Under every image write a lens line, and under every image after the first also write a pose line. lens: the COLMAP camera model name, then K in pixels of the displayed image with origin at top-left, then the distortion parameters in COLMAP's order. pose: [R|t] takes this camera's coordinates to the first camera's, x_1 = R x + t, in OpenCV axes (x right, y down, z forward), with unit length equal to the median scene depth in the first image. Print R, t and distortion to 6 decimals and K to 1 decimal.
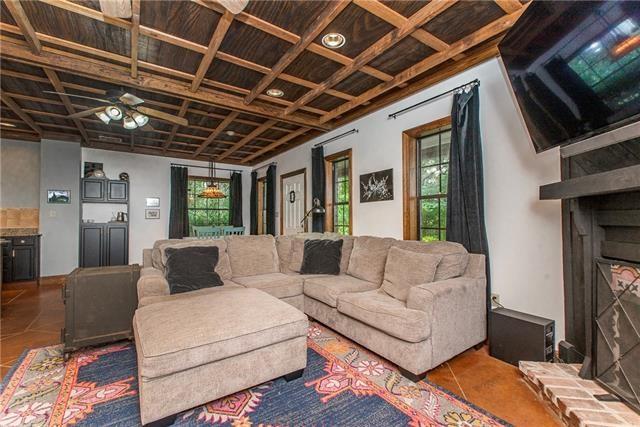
lens RADIAL K [[273.4, 0, 322.3], [0, 273.4, 216.8], [0, 0, 1]] dist [0.011519, -0.004982]
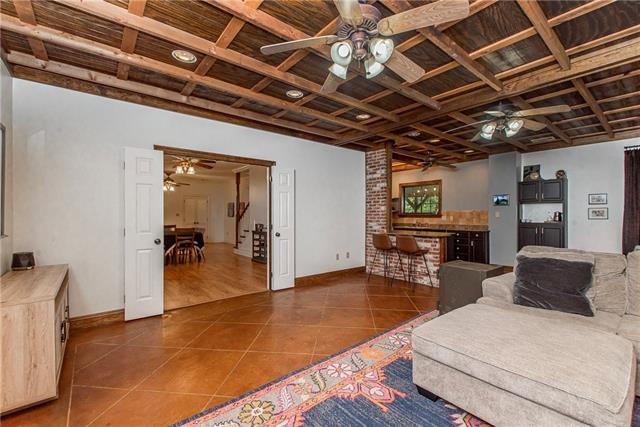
lens RADIAL K [[273.4, 0, 325.6], [0, 273.4, 215.4], [0, 0, 1]] dist [0.011519, -0.004982]
pose [[0.082994, 0.002402, -0.996547, 0.265785], [0.010153, 0.999943, 0.003256, -0.027446], [0.996498, -0.010388, 0.082965, 0.194187]]
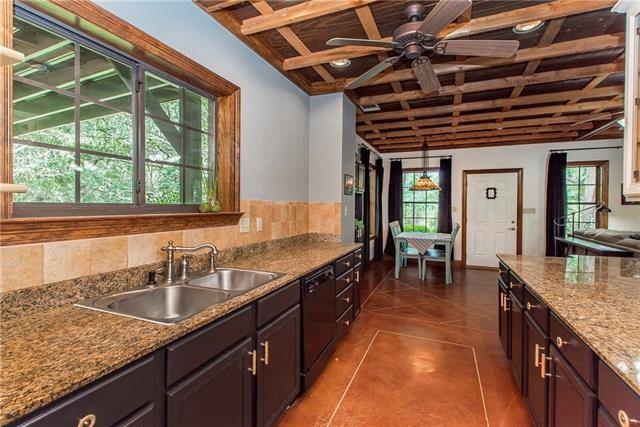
lens RADIAL K [[292.9, 0, 318.2], [0, 292.9, 209.2], [0, 0, 1]] dist [-0.001323, -0.000193]
pose [[0.851380, 0.003423, 0.524539, -1.954451], [-0.016184, 0.999674, 0.019744, -0.040773], [-0.524300, -0.025299, 0.851158, 0.635088]]
